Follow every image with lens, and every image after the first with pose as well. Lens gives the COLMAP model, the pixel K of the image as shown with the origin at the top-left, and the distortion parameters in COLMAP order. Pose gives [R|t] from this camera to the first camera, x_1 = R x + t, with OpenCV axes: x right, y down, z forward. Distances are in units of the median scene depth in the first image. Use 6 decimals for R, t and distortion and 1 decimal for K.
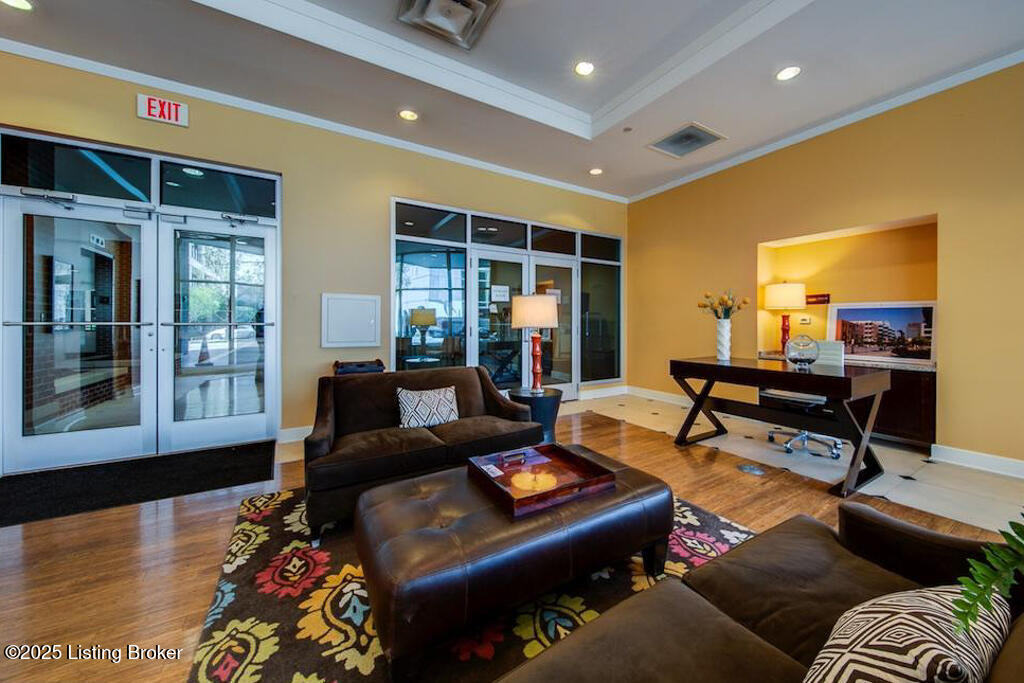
lens RADIAL K [[366.6, 0, 530.9], [0, 366.6, 322.3], [0, 0, 1]] dist [0.003602, -0.000237]
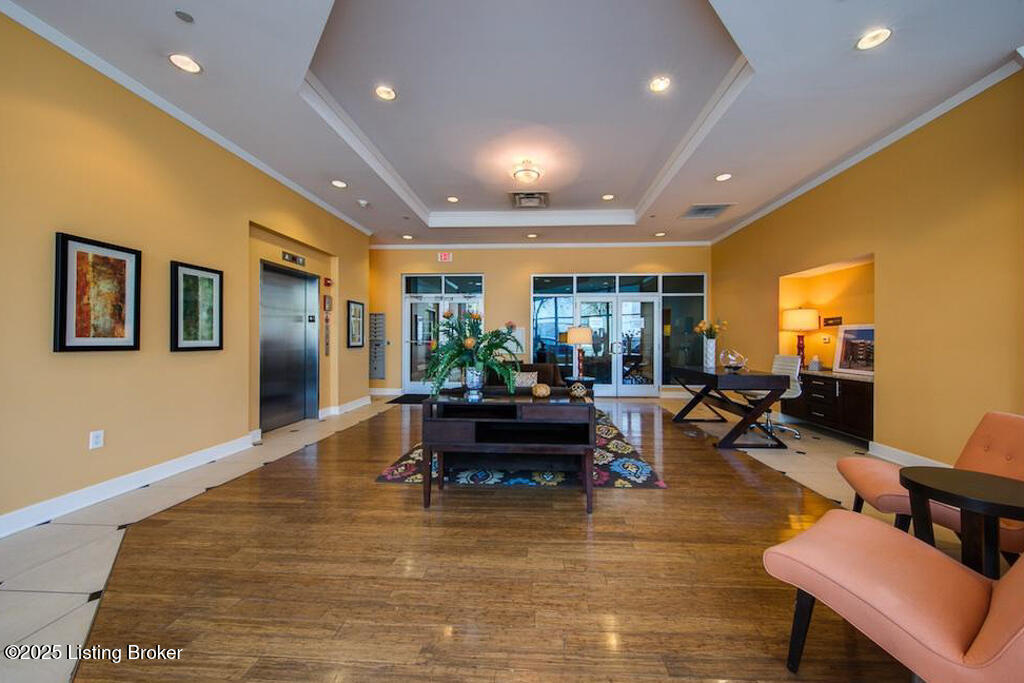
lens RADIAL K [[366.6, 0, 519.5], [0, 366.6, 337.2], [0, 0, 1]] dist [0.003602, -0.000237]
pose [[0.799994, -0.007272, -0.599964, 0.677479], [0.002419, 0.999958, -0.008895, -0.005335], [0.600003, 0.005664, 0.799977, -0.517226]]
